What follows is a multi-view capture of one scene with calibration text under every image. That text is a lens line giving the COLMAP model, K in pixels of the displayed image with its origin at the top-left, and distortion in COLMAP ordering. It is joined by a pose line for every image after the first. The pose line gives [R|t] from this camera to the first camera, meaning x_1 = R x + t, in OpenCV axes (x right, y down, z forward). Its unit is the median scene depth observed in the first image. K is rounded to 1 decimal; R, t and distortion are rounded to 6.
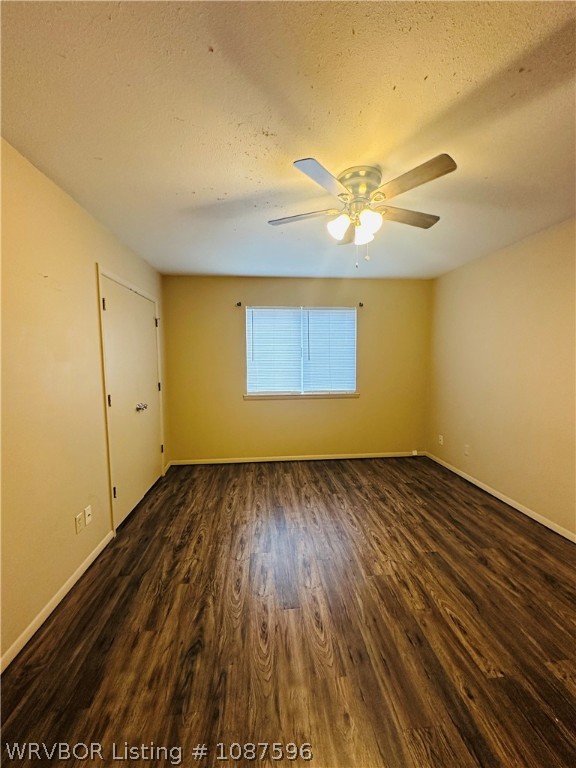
lens RADIAL K [[307.5, 0, 289.4], [0, 307.5, 381.9], [0, 0, 1]] dist [-0.001804, 0.000231]
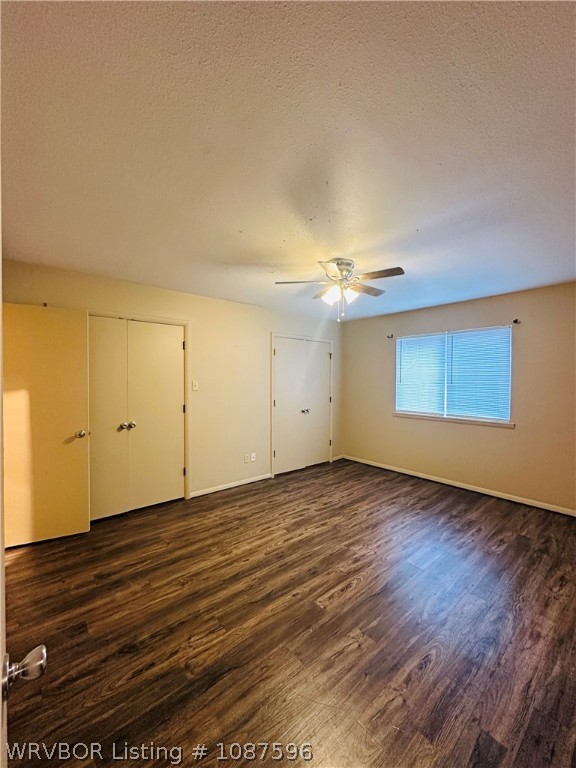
lens RADIAL K [[307.5, 0, 288.7], [0, 307.5, 381.5], [0, 0, 1]] dist [-0.001804, 0.000231]
pose [[0.574448, 0.016005, -0.818385, 0.925599], [-0.068381, 0.997252, -0.028495, -0.020736], [0.815680, 0.072331, 0.573964, -0.011987]]
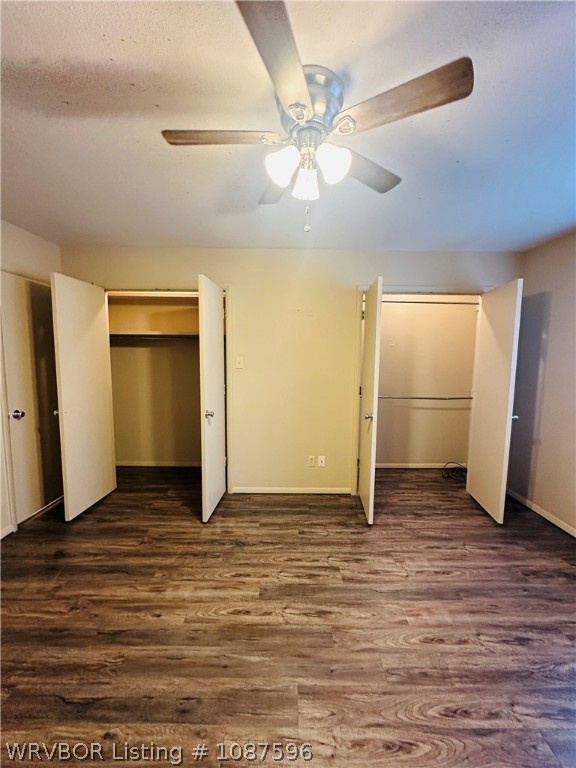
lens RADIAL K [[307.5, 0, 288.6], [0, 307.5, 386.3], [0, 0, 1]] dist [-0.001804, 0.000231]
pose [[-0.088757, 0.111500, -0.989793, 0.658239], [-0.085041, 0.989238, 0.119063, -0.079203], [0.992416, 0.094741, -0.078319, 0.748410]]
